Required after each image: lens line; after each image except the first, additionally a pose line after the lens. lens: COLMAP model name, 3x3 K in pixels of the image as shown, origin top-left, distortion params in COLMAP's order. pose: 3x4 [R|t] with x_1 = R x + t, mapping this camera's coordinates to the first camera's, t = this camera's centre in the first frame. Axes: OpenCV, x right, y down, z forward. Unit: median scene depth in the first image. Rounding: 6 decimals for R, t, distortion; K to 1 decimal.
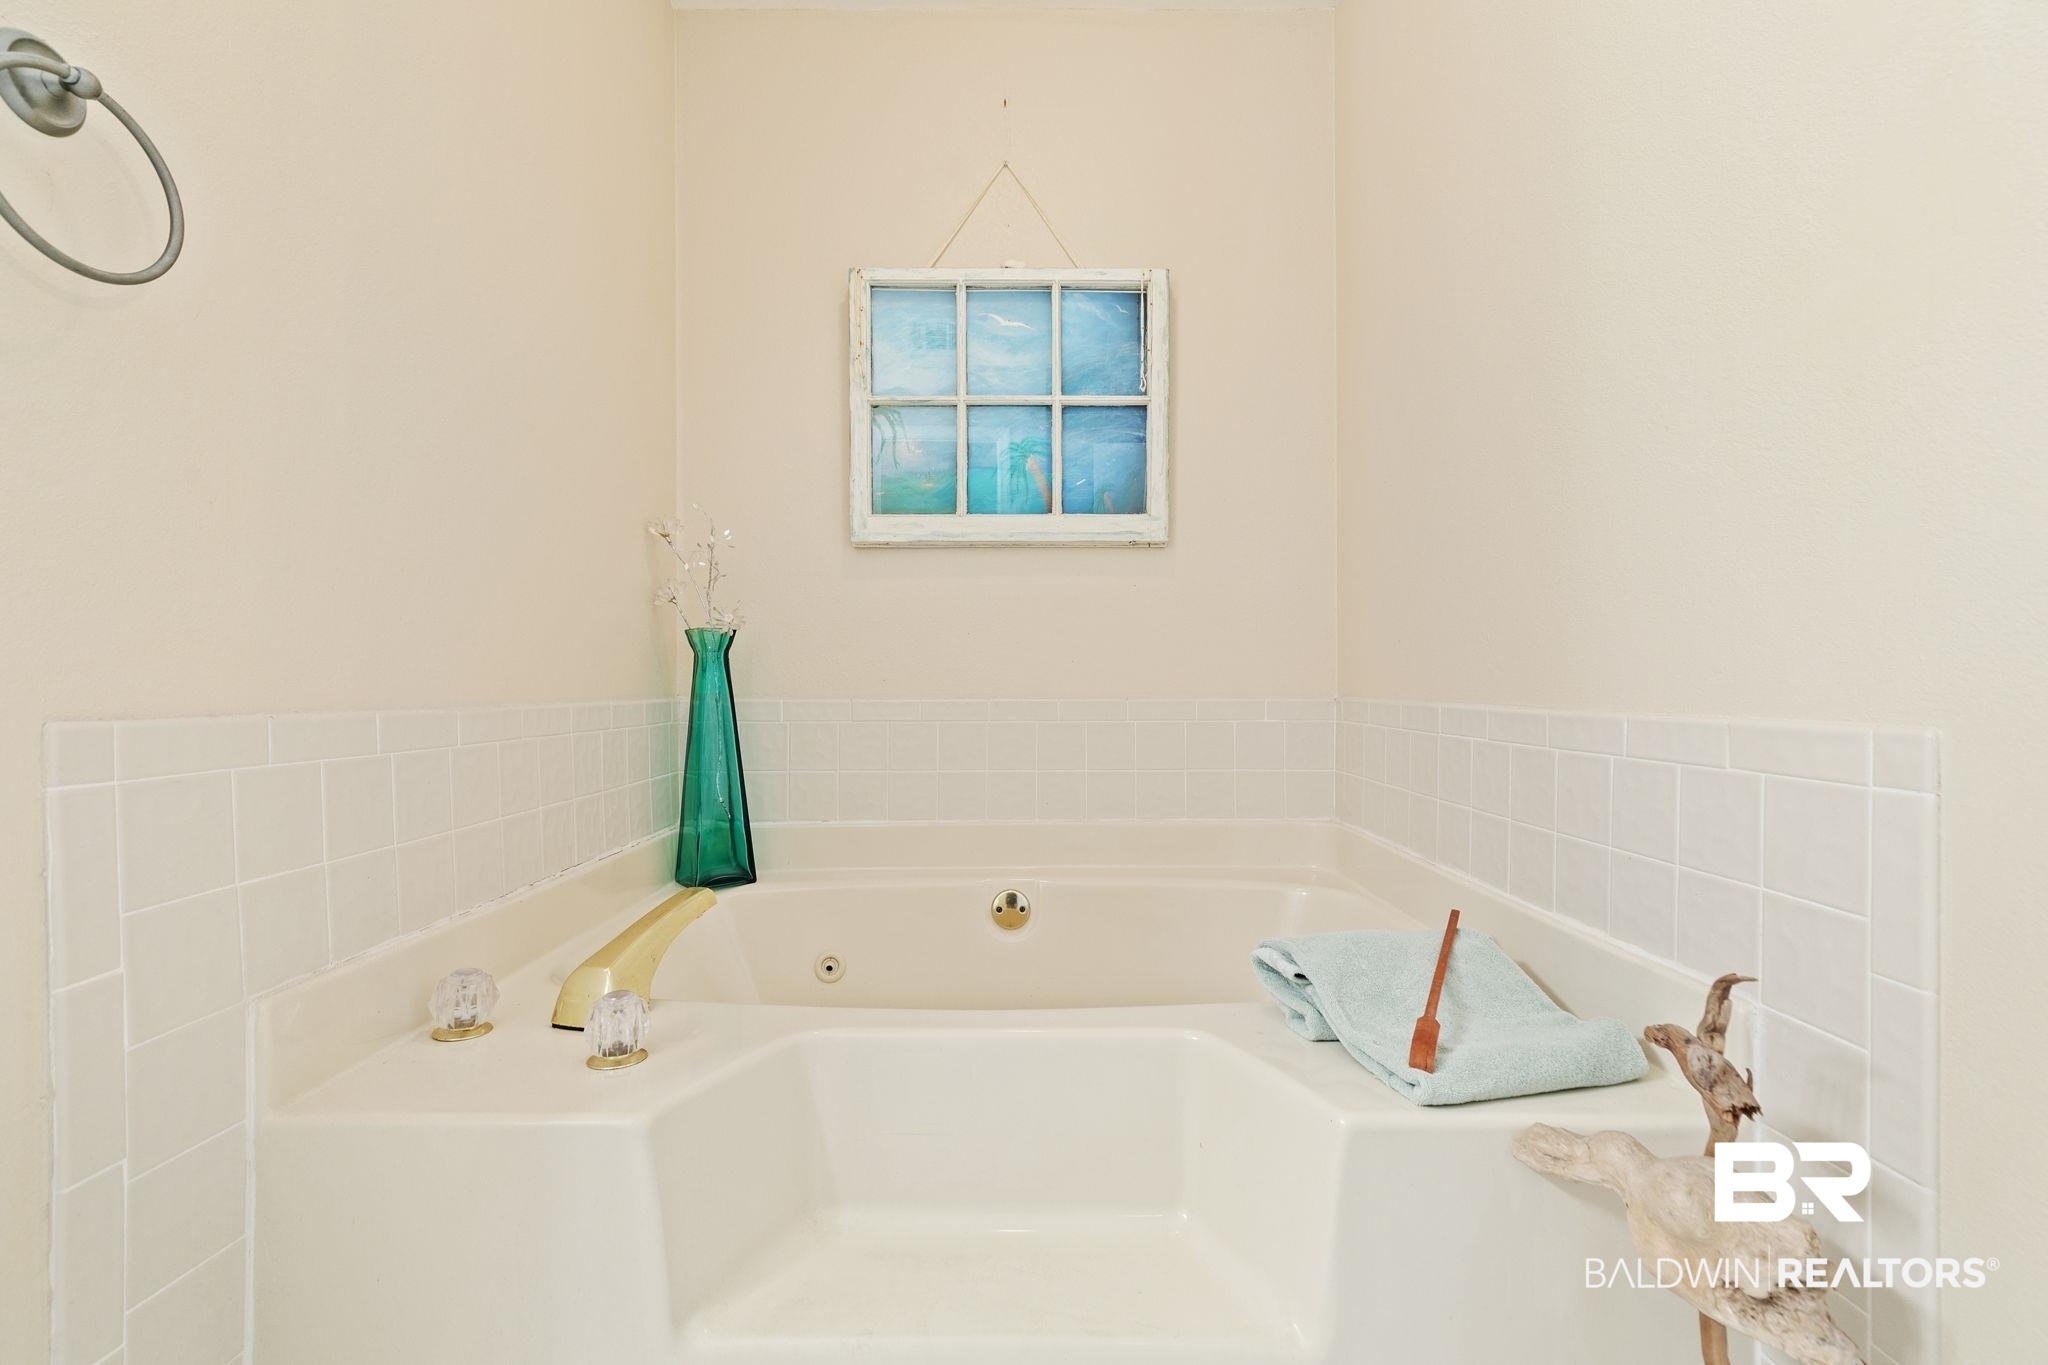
lens RADIAL K [[924.6, 0, 1029.2], [0, 924.6, 670.0], [0, 0, 1]] dist [0.003758, -0.000193]
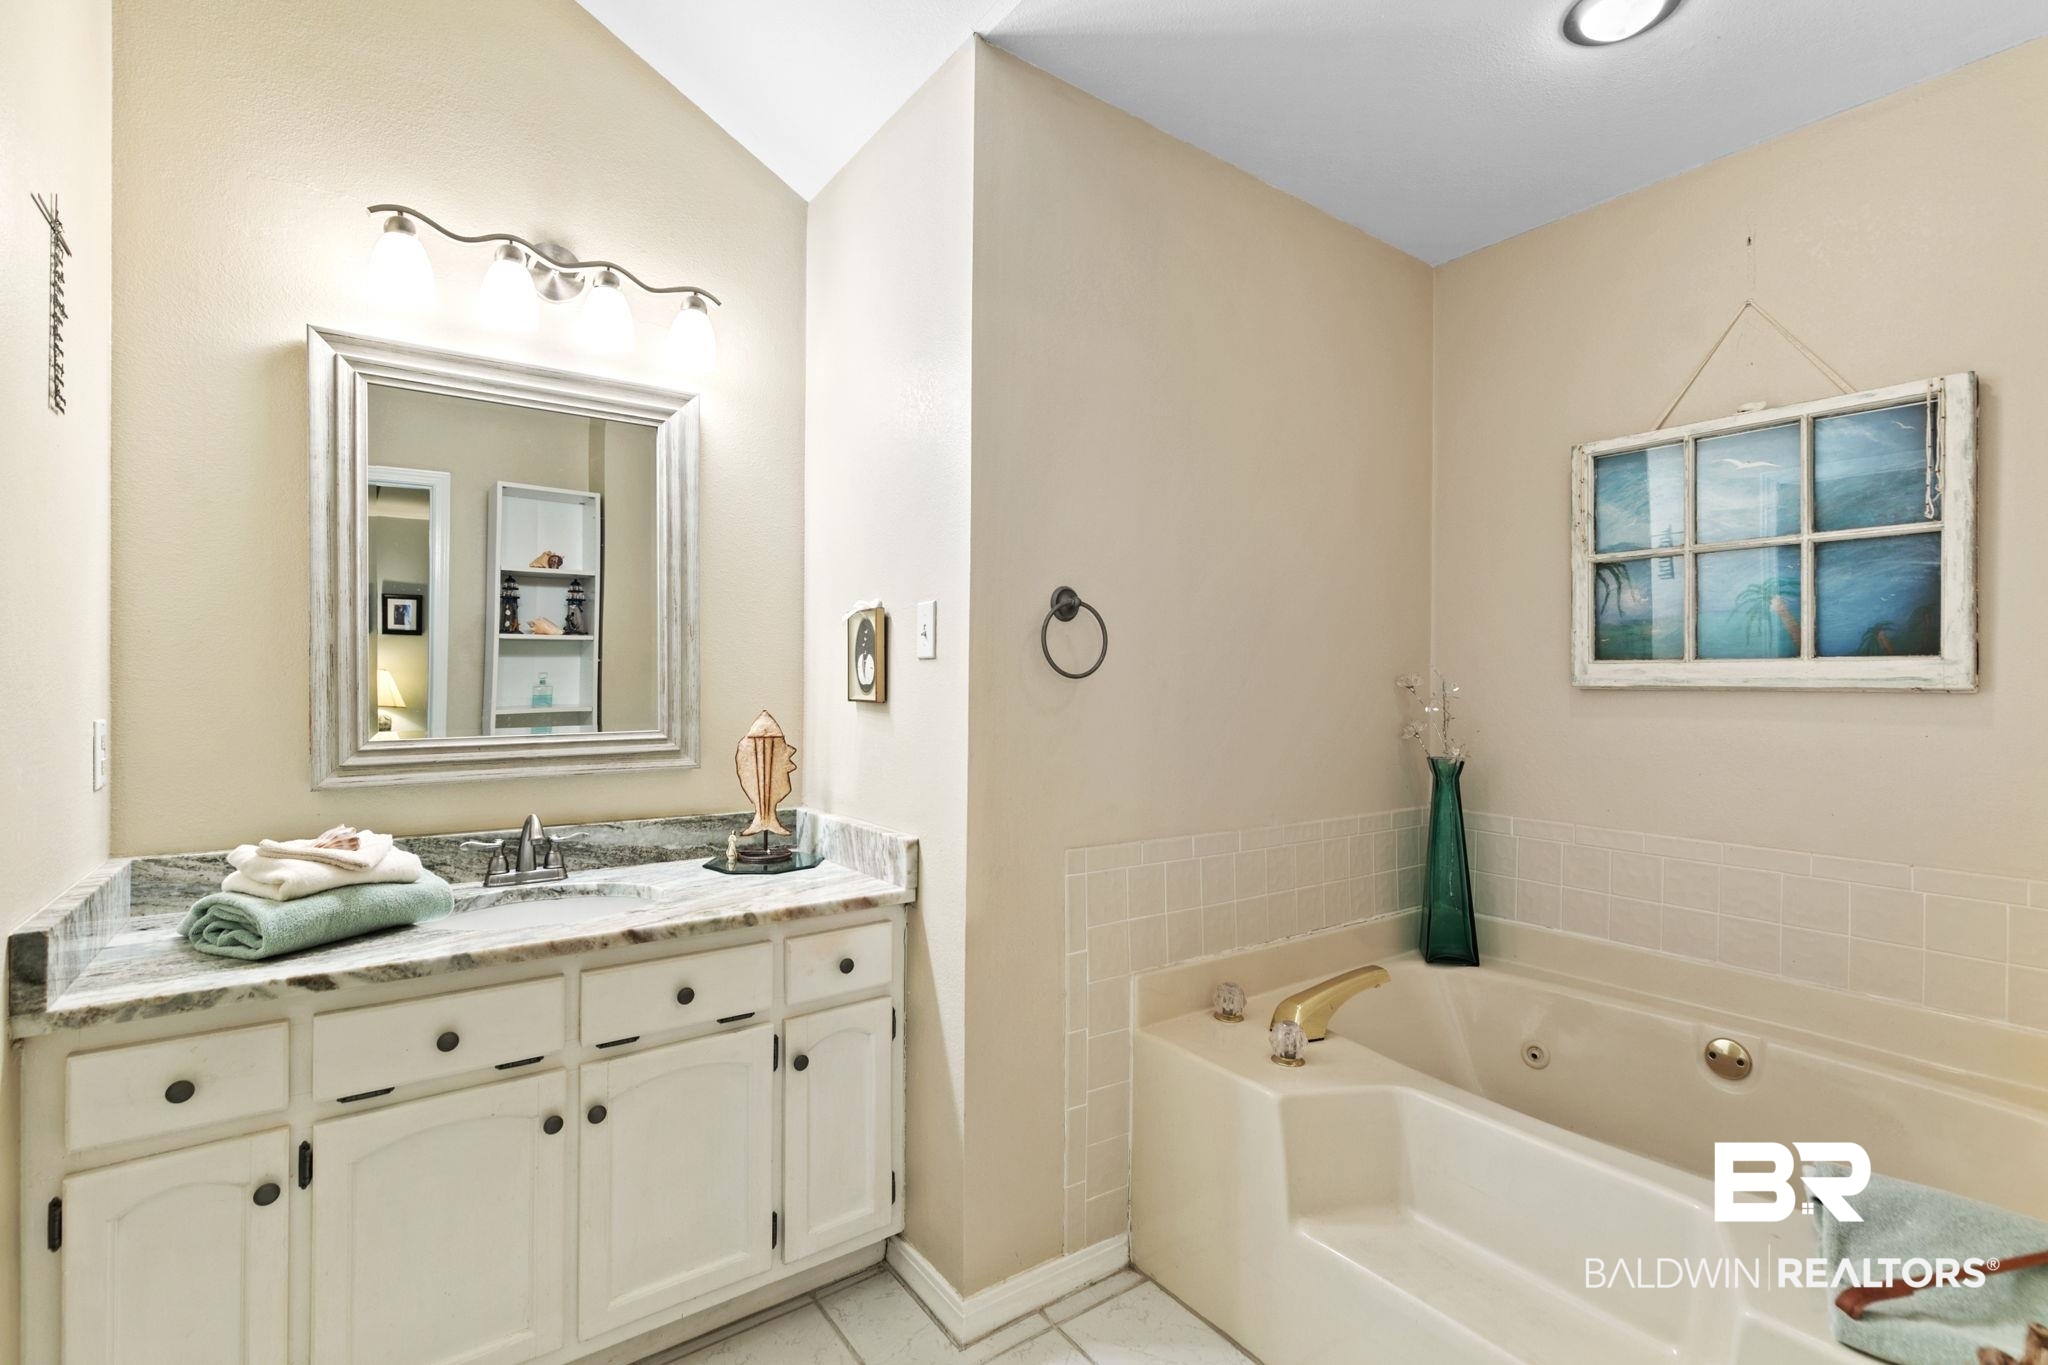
lens RADIAL K [[924.6, 0, 1029.2], [0, 924.6, 670.0], [0, 0, 1]] dist [0.003758, -0.000193]
pose [[0.590585, -0.000487, -0.806976, 0.330131], [-0.007221, 0.999957, -0.005888, -0.146754], [0.806943, 0.009304, 0.590555, -0.208971]]
